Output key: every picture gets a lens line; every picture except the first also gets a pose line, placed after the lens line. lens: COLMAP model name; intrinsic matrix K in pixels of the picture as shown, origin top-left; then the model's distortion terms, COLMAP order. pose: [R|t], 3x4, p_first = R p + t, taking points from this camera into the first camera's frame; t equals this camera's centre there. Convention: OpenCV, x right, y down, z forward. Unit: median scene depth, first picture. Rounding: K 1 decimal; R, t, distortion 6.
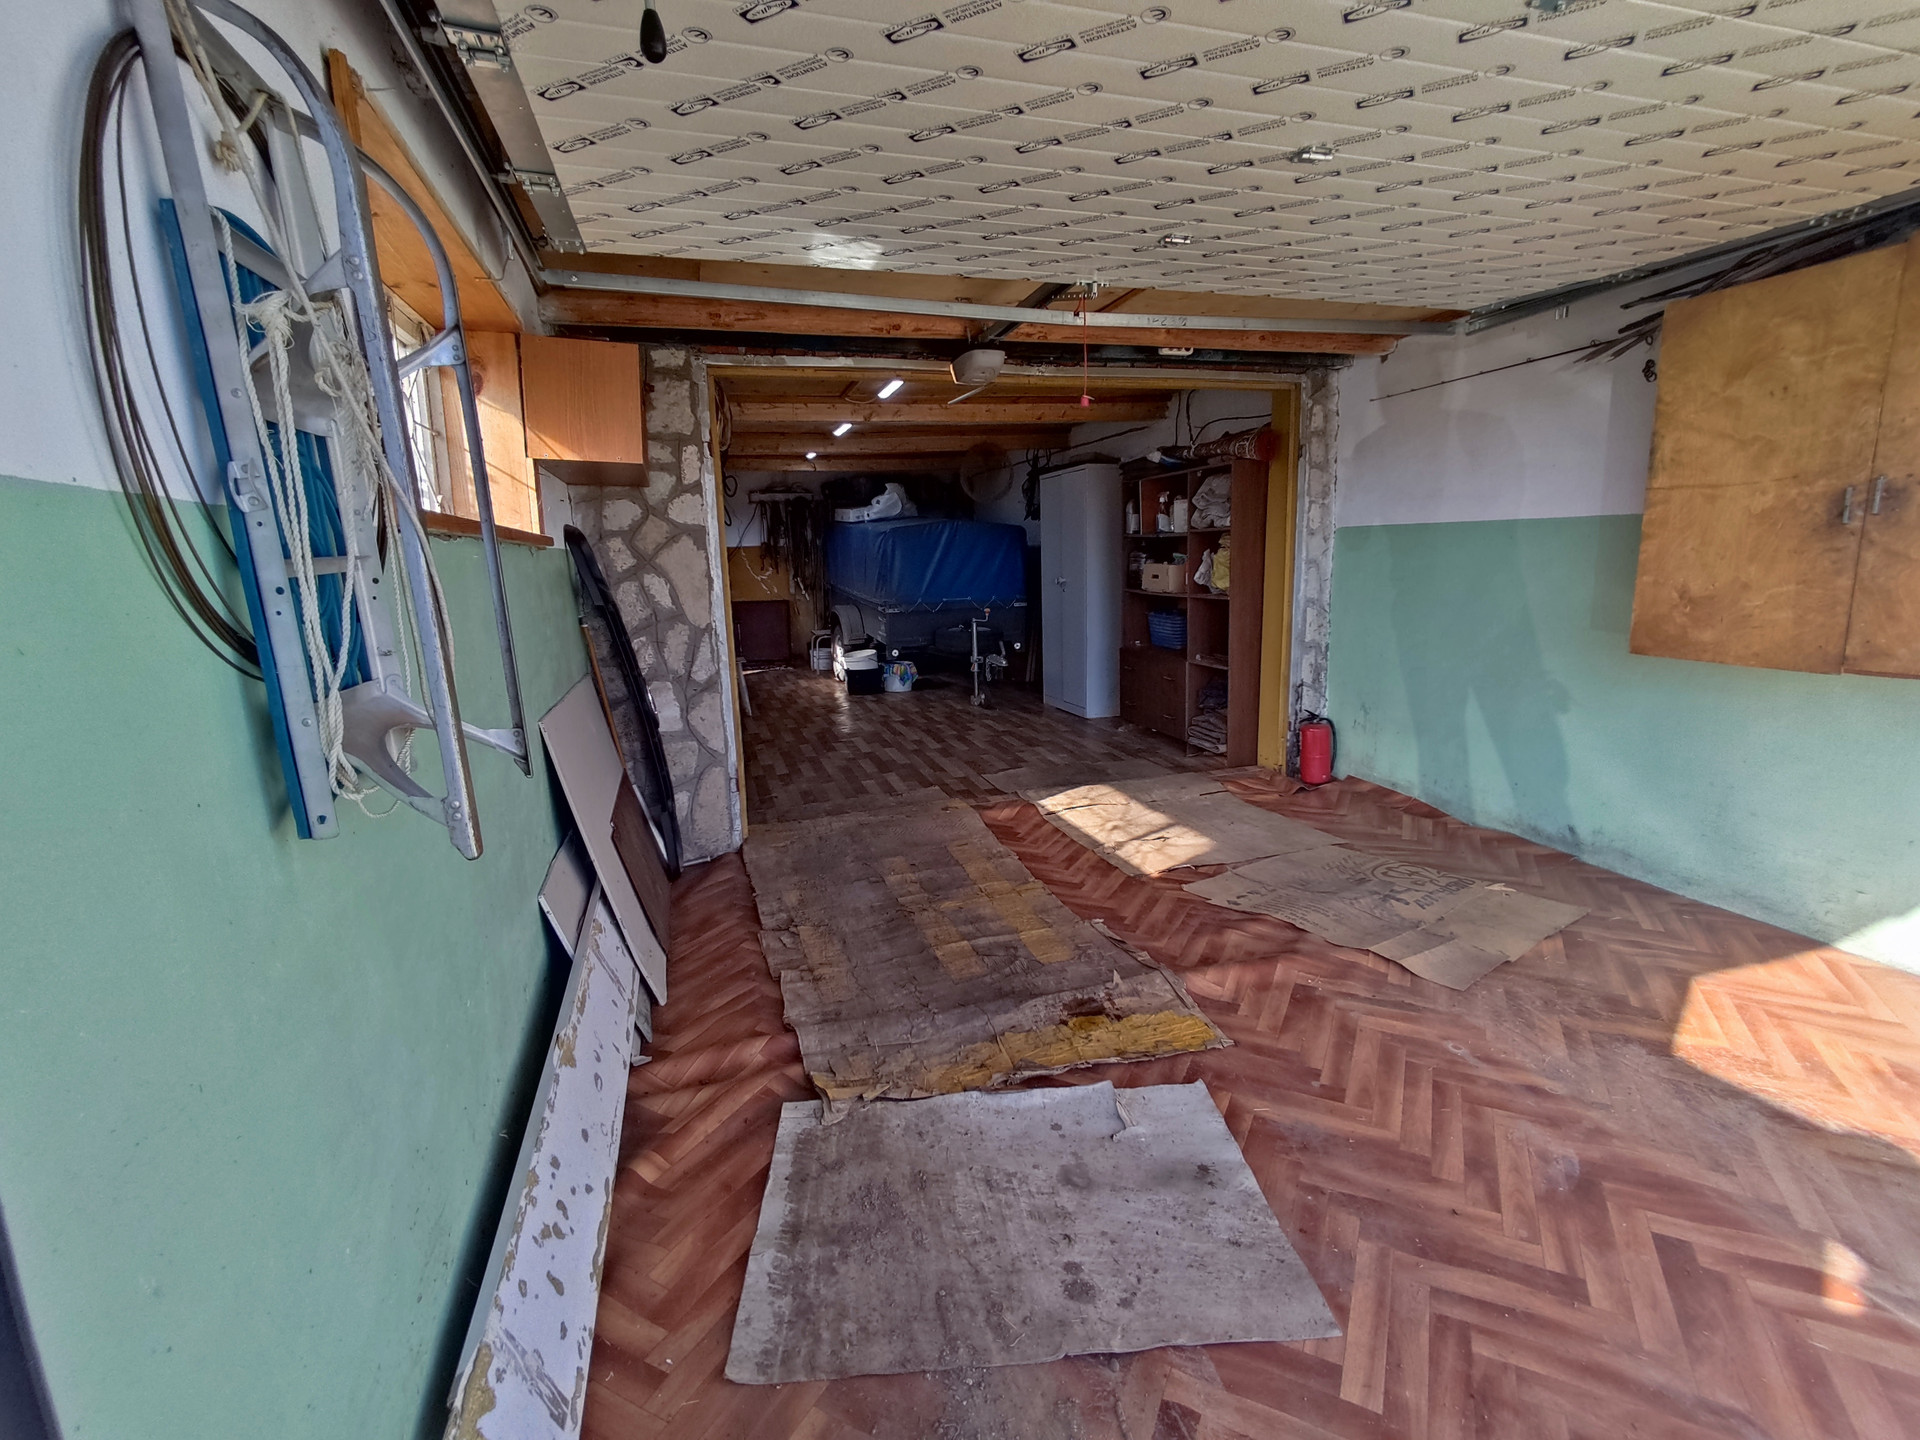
lens RADIAL K [[870.2, 0, 963.8], [0, 870.2, 722.8], [0, 0, 1]] dist [0.004542, 0.000689]
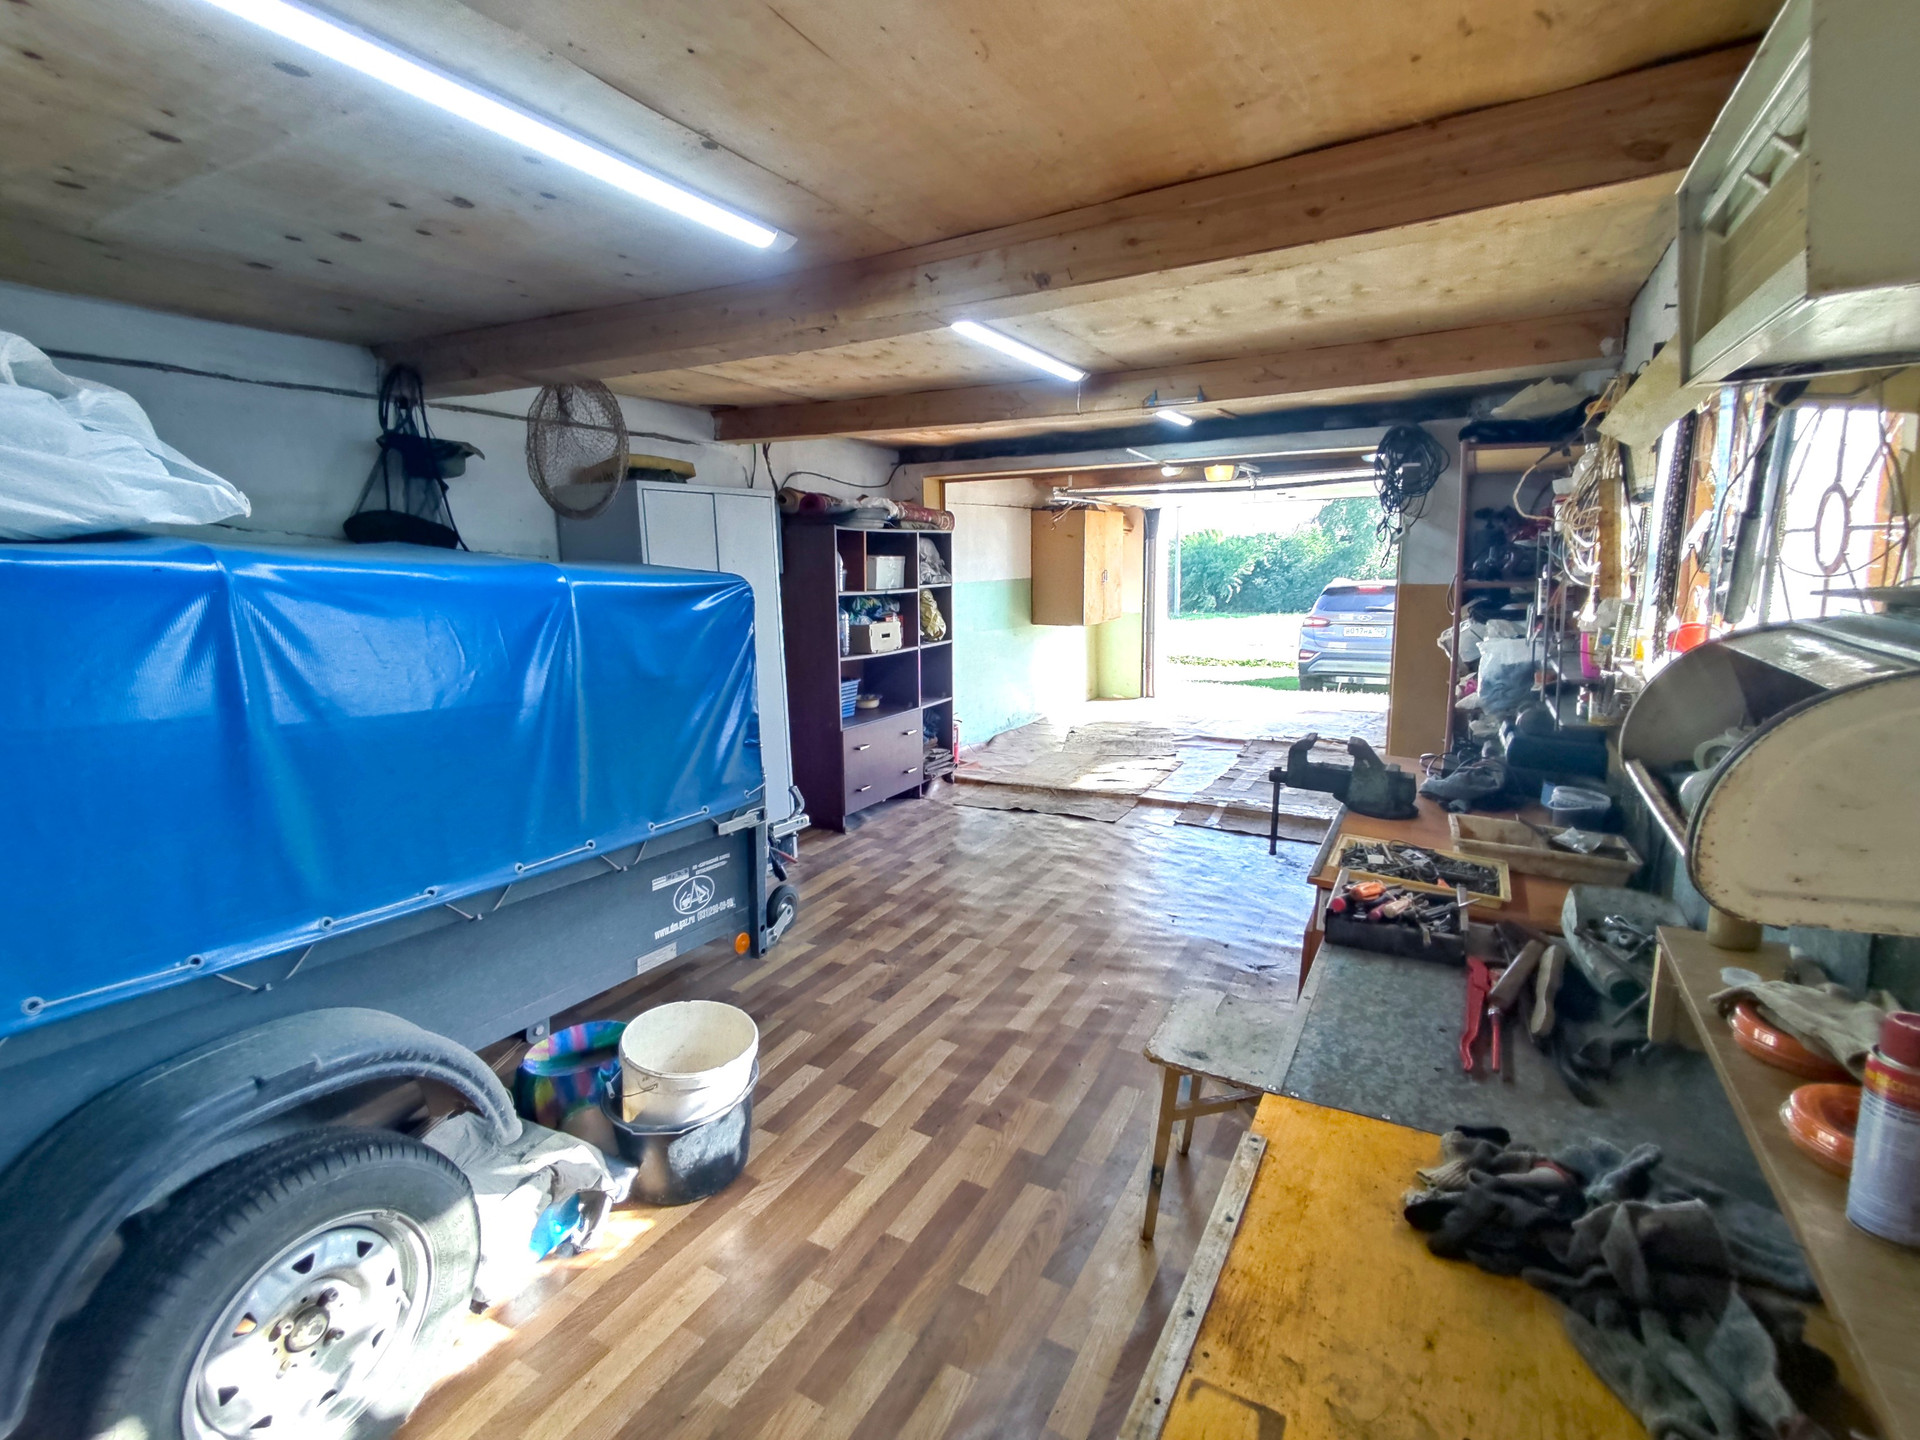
lens RADIAL K [[870.2, 0, 970.1], [0, 870.2, 718.1], [0, 0, 1]] dist [0.004542, 0.000689]
pose [[-0.681663, -0.077407, 0.727560, -0.650075], [0.191080, 0.941045, 0.279146, -0.405744], [-0.706274, 0.329305, -0.626685, 1.913850]]
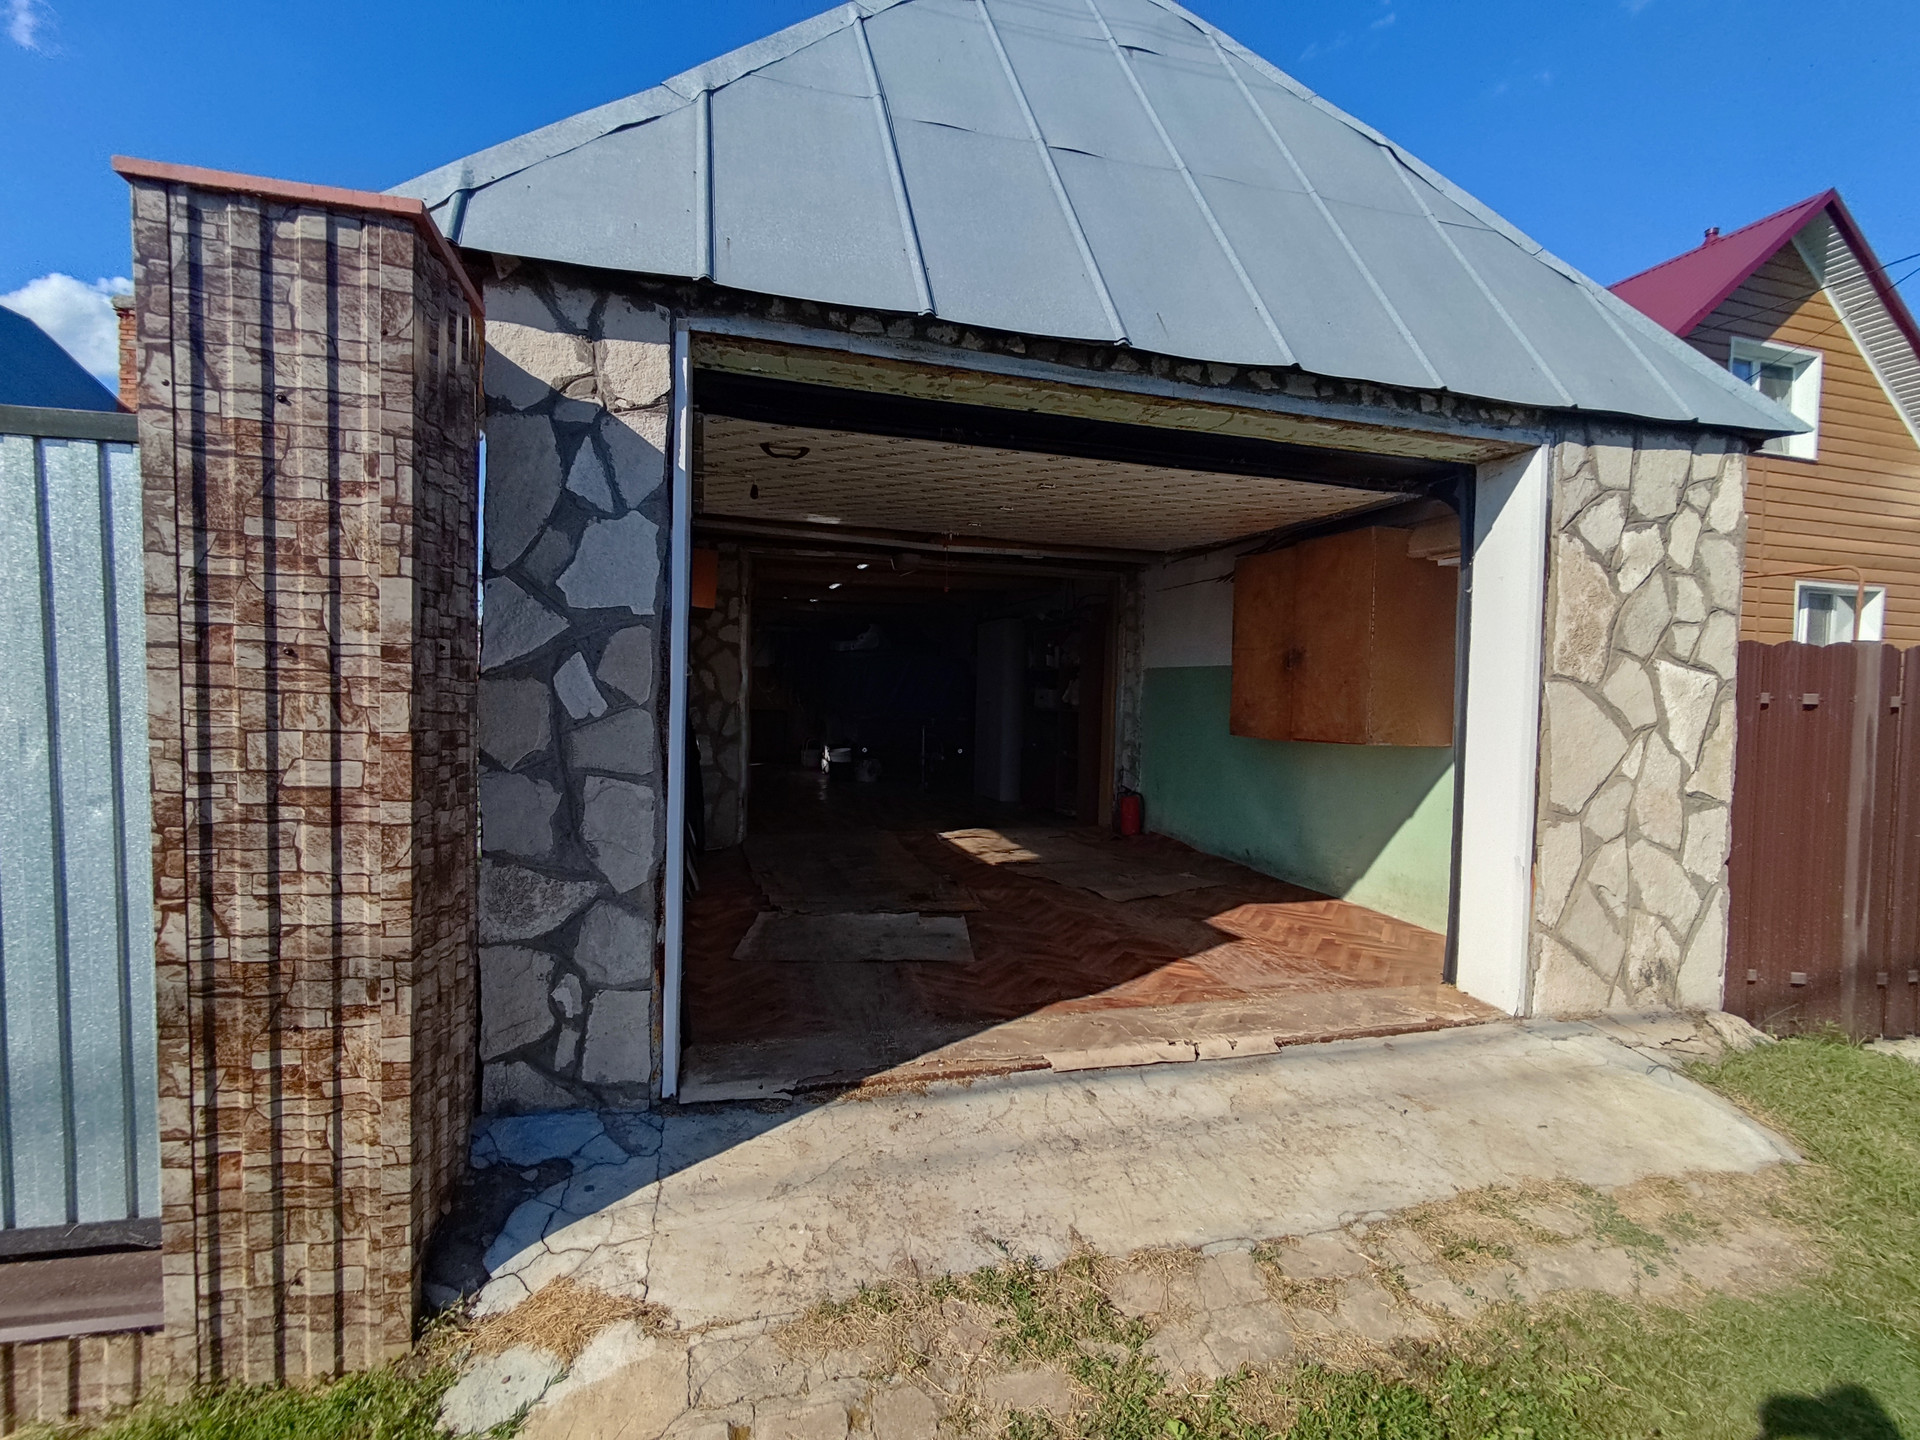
lens RADIAL K [[870.2, 0, 961.1], [0, 870.2, 719.8], [0, 0, 1]] dist [0.004542, 0.000689]
pose [[0.998498, 0.054530, -0.005312, 0.118675], [-0.054667, 0.985166, -0.162663, 0.136528], [-0.003637, 0.162709, 0.986667, -0.513830]]
